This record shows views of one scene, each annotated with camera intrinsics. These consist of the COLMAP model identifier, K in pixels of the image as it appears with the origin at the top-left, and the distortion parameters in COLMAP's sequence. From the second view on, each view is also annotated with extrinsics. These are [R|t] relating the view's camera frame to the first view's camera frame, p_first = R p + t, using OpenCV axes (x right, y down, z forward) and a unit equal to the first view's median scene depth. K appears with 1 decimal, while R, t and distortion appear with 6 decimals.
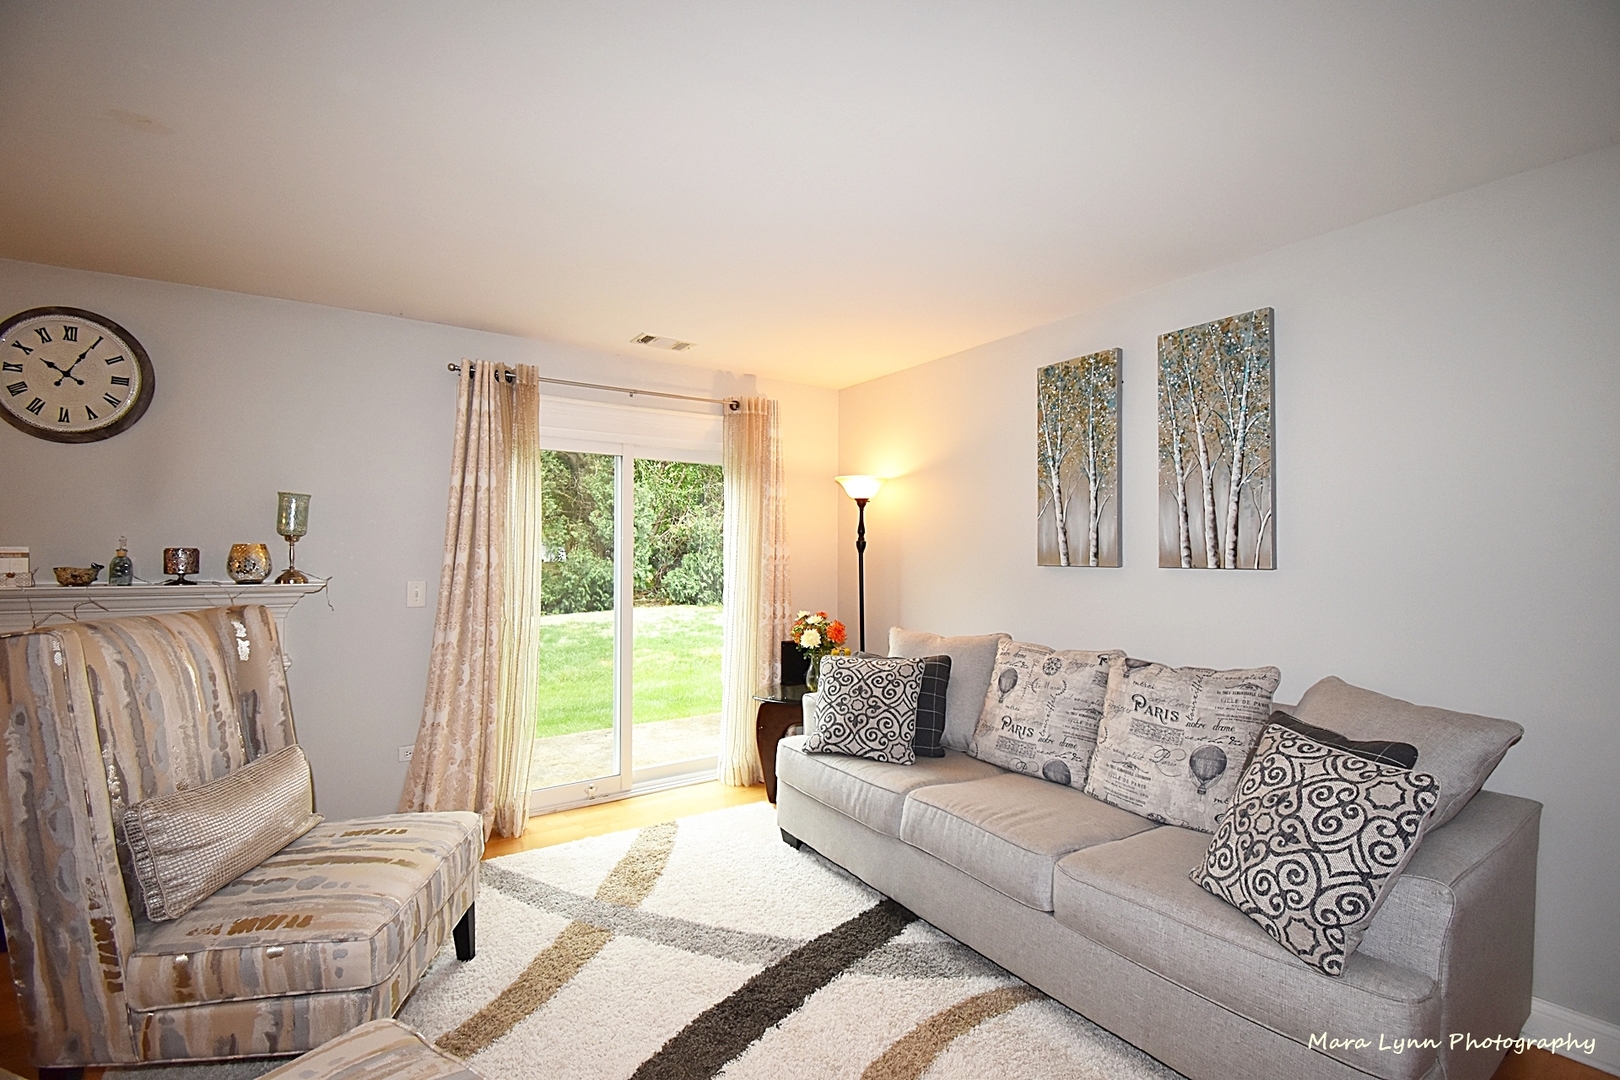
lens RADIAL K [[714.7, 0, 818.4], [0, 714.7, 544.7], [0, 0, 1]] dist [-0.011746, -0.006264]
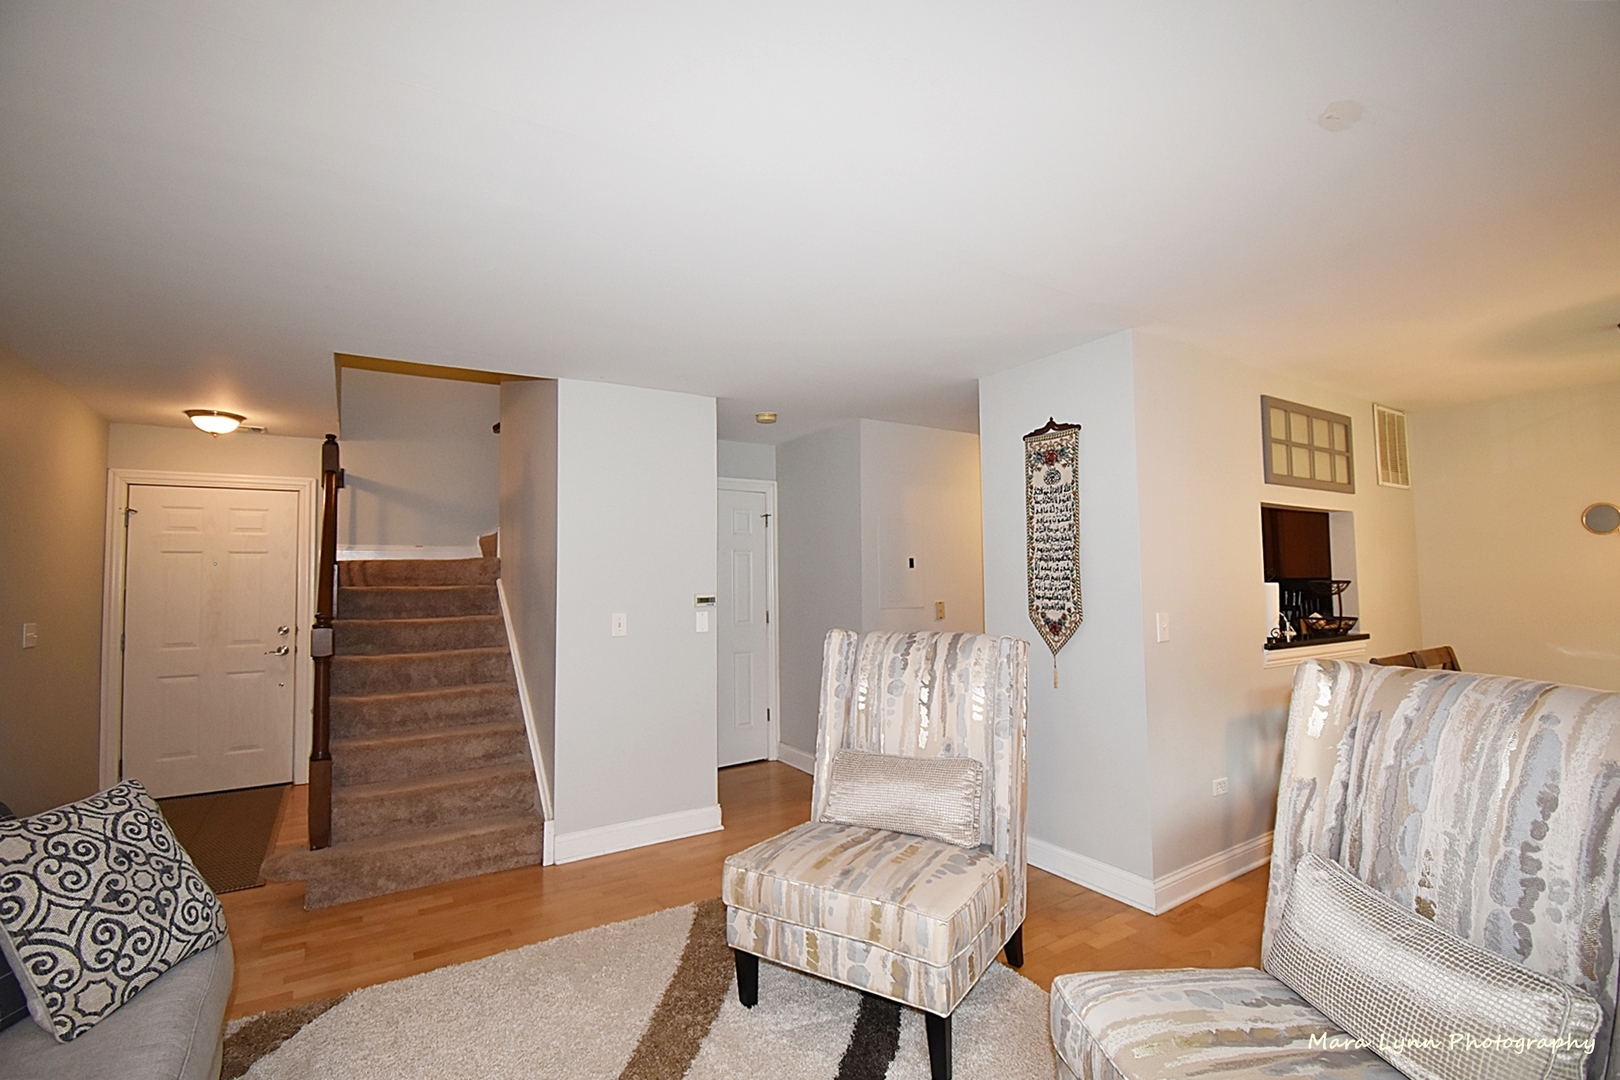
lens RADIAL K [[714.7, 0, 823.8], [0, 714.7, 534.7], [0, 0, 1]] dist [-0.011746, -0.006264]
pose [[-0.999622, 0.008188, 0.026244, -0.210429], [0.006274, 0.997372, -0.072175, 0.002688], [-0.026766, -0.071983, -0.997047, 1.252299]]
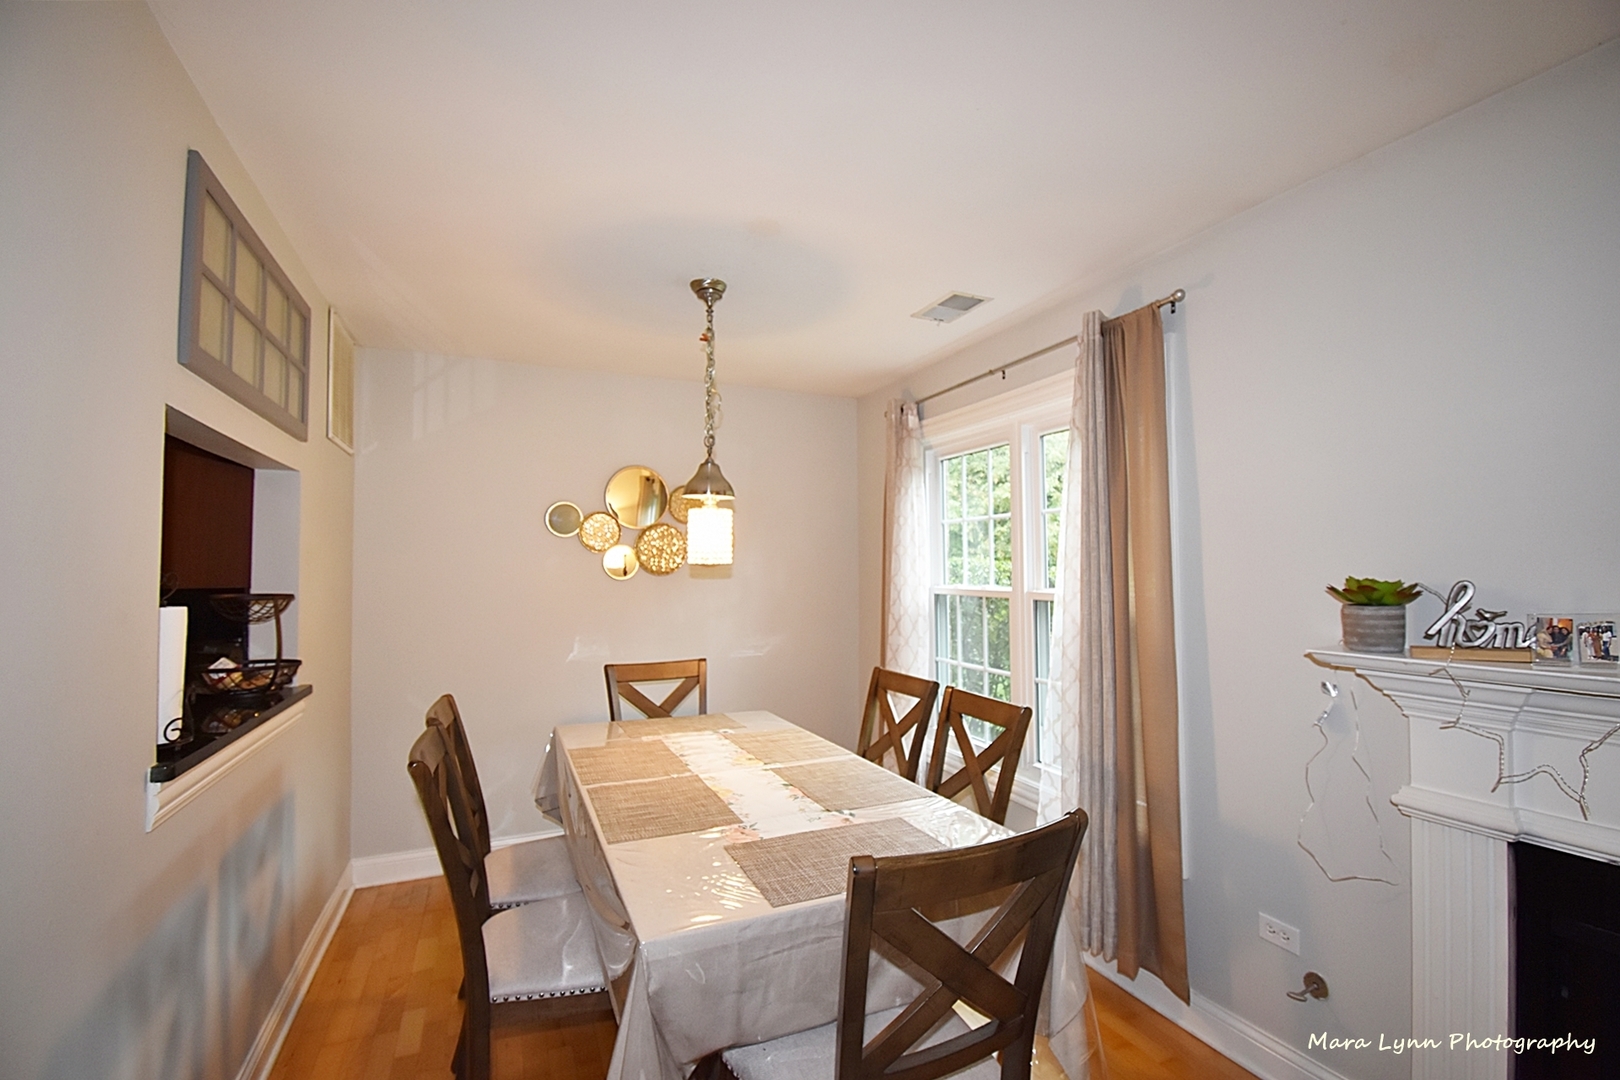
lens RADIAL K [[714.7, 0, 852.5], [0, 714.7, 532.8], [0, 0, 1]] dist [-0.011746, -0.006264]
pose [[-0.146065, -0.051610, -0.987928, -0.575536], [0.013438, 0.998443, -0.054146, -0.020649], [0.989184, -0.021184, -0.145144, 0.449595]]
